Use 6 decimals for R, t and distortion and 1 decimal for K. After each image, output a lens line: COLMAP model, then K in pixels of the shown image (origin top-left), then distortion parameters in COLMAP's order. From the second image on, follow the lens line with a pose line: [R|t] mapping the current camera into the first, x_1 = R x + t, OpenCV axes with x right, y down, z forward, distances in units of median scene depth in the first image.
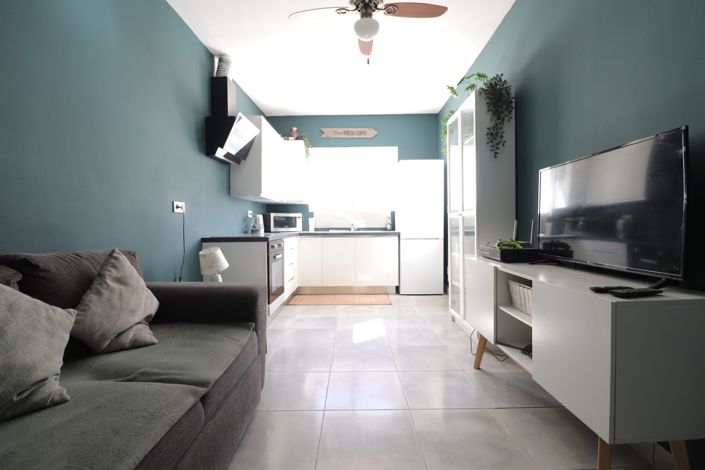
lens RADIAL K [[326.4, 0, 354.3], [0, 326.4, 231.0], [0, 0, 1]] dist [-0.020417, -0.001447]
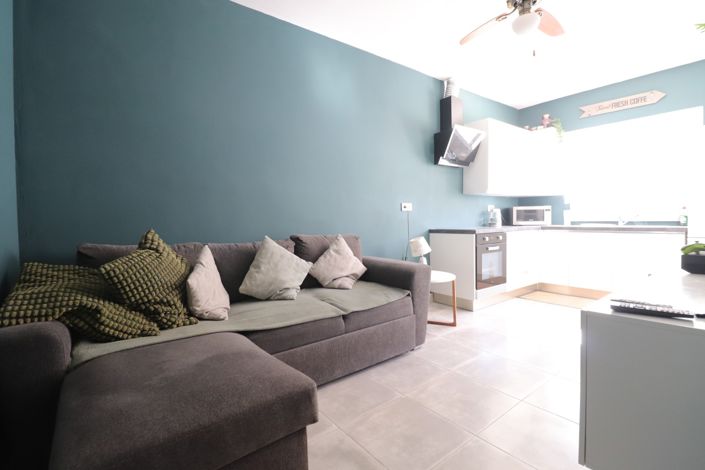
lens RADIAL K [[326.4, 0, 354.3], [0, 326.4, 231.0], [0, 0, 1]] dist [-0.020417, -0.001447]
pose [[0.606922, 0.025251, -0.794360, 0.312029], [-0.005445, 0.999604, 0.027615, -0.005712], [0.794743, -0.012435, 0.606819, -0.017773]]
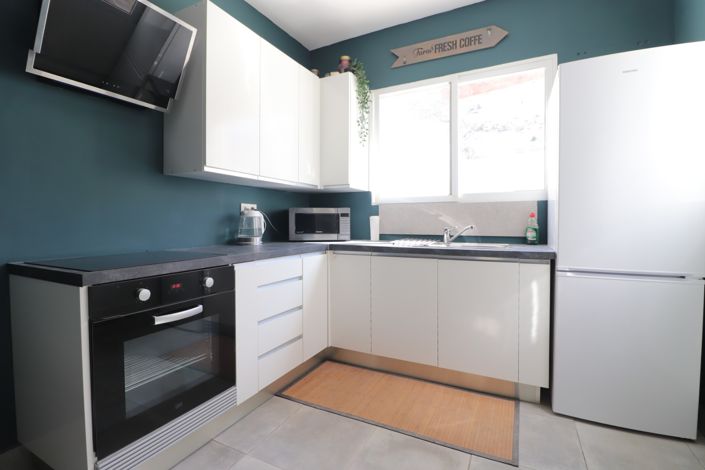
lens RADIAL K [[326.4, 0, 354.3], [0, 326.4, 231.0], [0, 0, 1]] dist [-0.020417, -0.001447]
pose [[0.893660, 0.017029, -0.448422, 0.120866], [-0.013405, 0.999847, 0.011253, -0.028330], [0.448545, -0.004045, 0.893751, 0.679028]]
